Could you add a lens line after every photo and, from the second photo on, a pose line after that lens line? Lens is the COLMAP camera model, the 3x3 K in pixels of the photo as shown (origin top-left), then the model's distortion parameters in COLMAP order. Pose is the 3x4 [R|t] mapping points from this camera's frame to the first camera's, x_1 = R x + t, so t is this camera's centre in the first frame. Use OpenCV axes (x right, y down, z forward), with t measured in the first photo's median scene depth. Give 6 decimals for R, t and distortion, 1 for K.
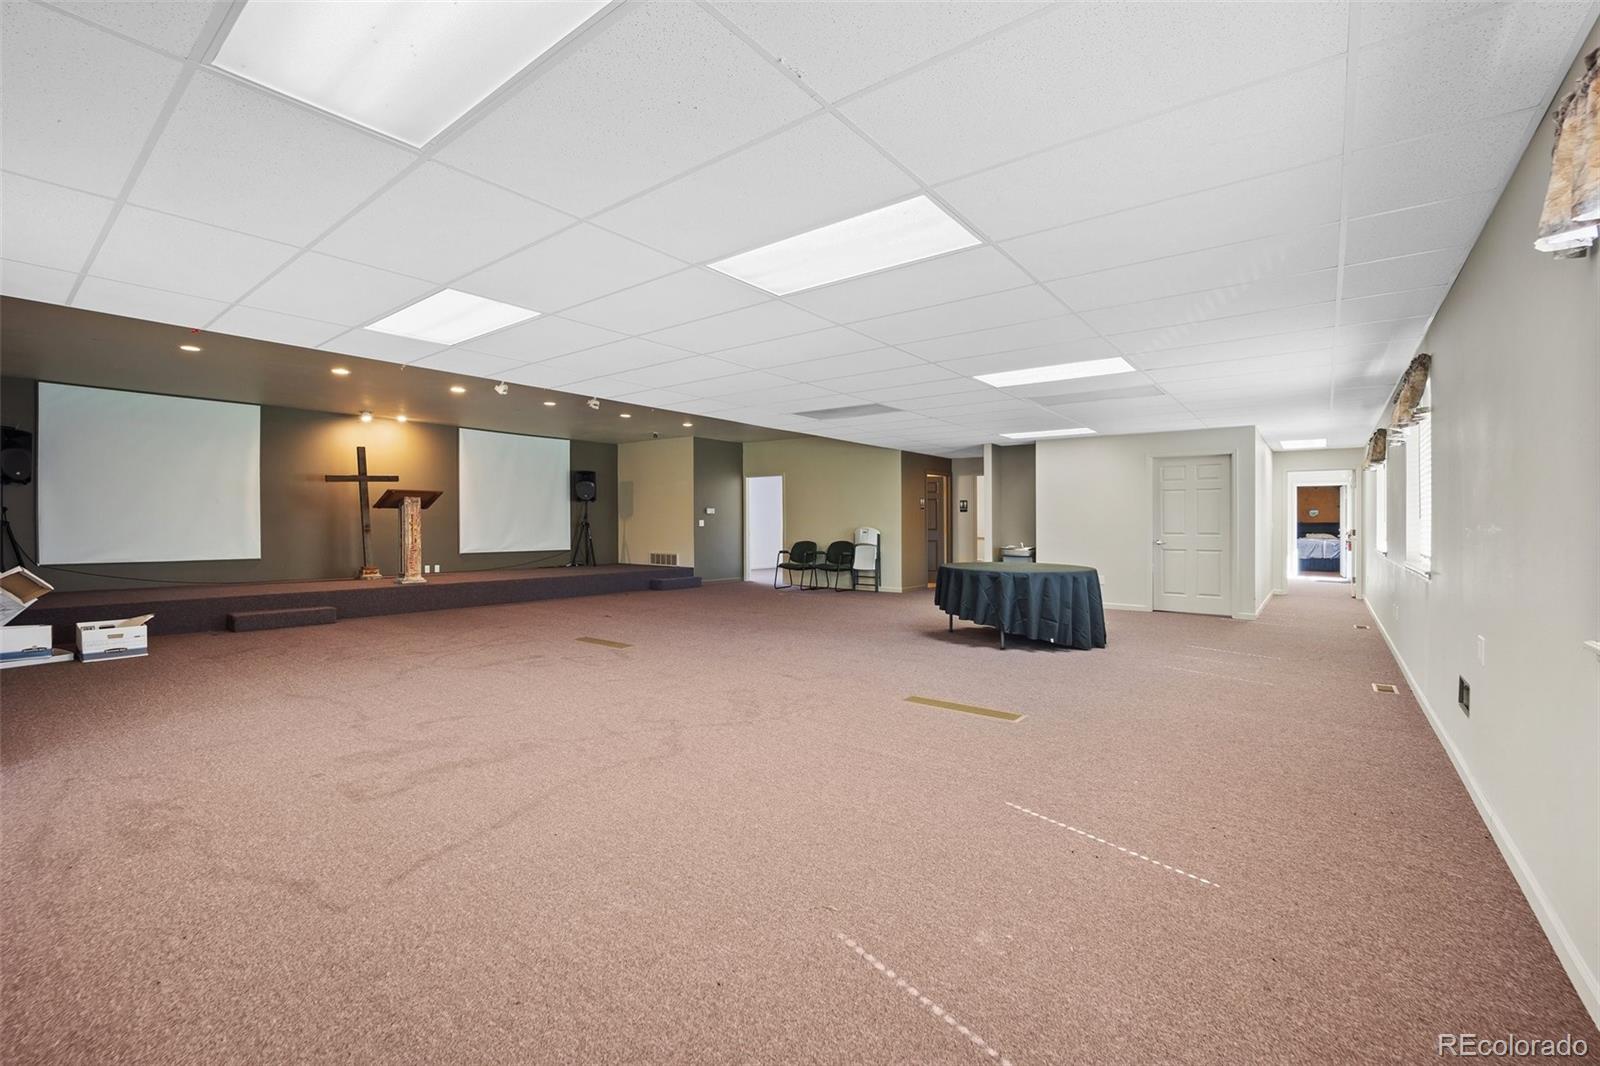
lens RADIAL K [[653.6, 0, 791.9], [0, 653.6, 538.5], [0, 0, 1]] dist [-0.021797, -0.000227]
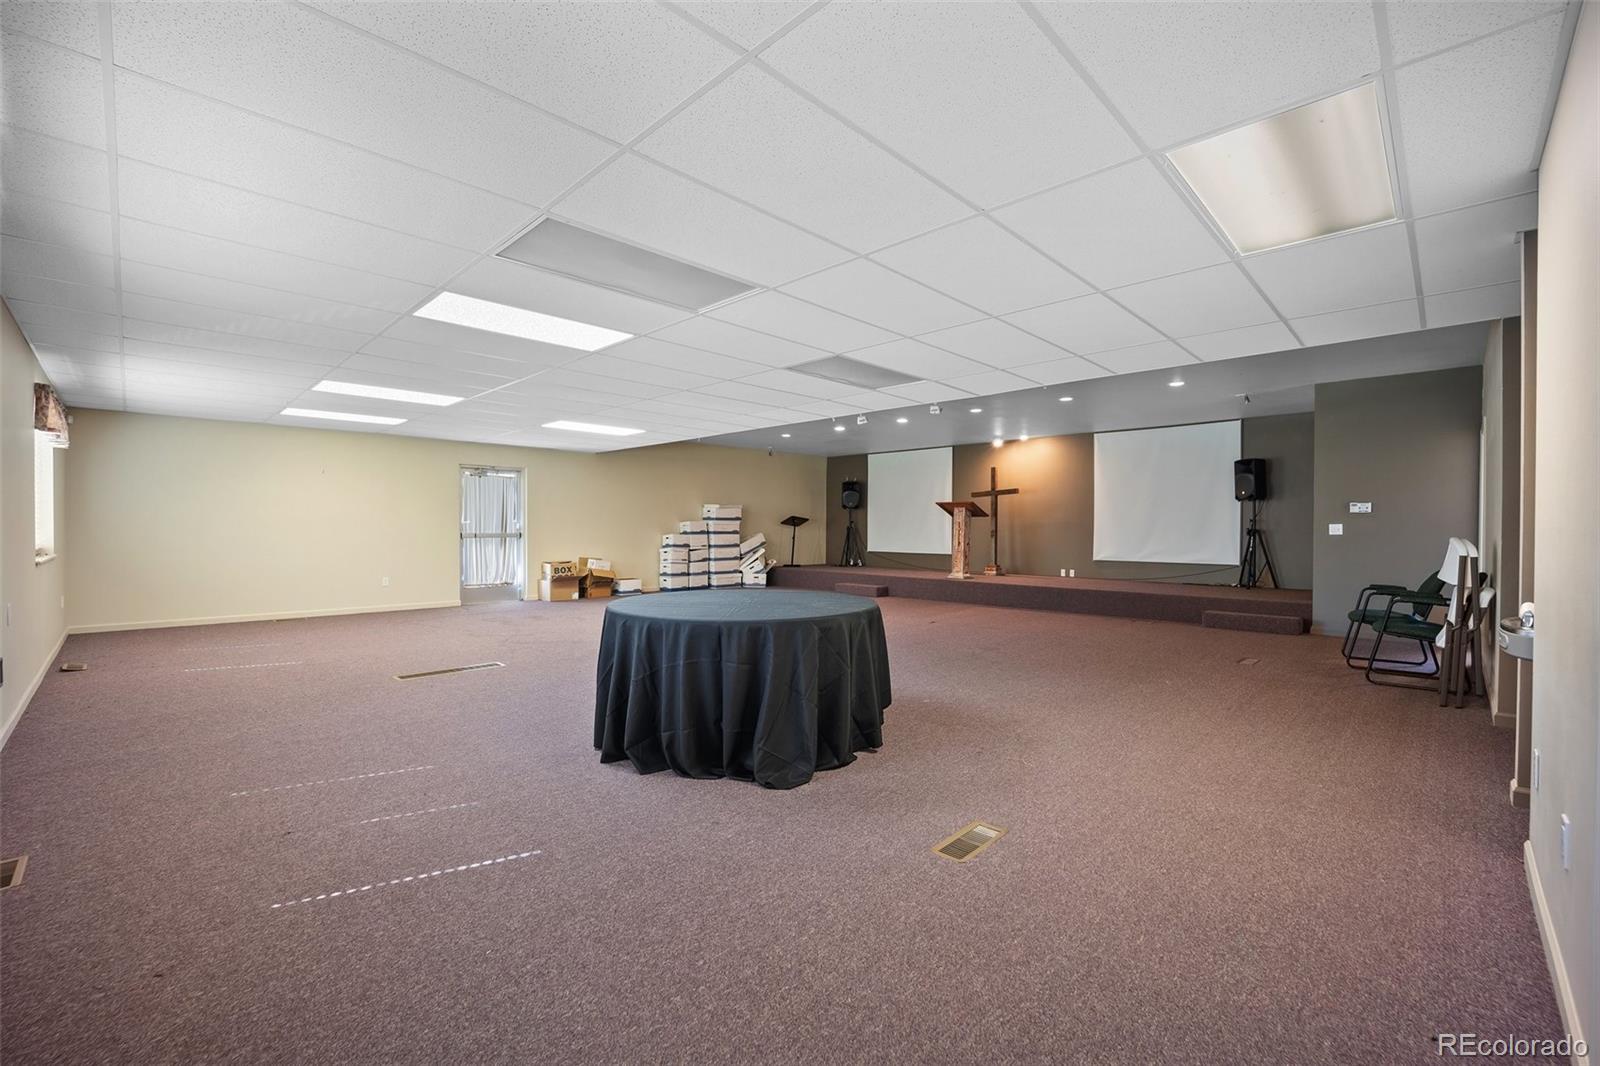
lens RADIAL K [[653.6, 0, 791.9], [0, 653.6, 538.5], [0, 0, 1]] dist [-0.021797, -0.000227]
pose [[-0.079892, 0.011594, -0.996736, 0.531943], [-0.025847, 0.999572, 0.013699, -0.012107], [0.996468, 0.026857, -0.079558, 0.639992]]
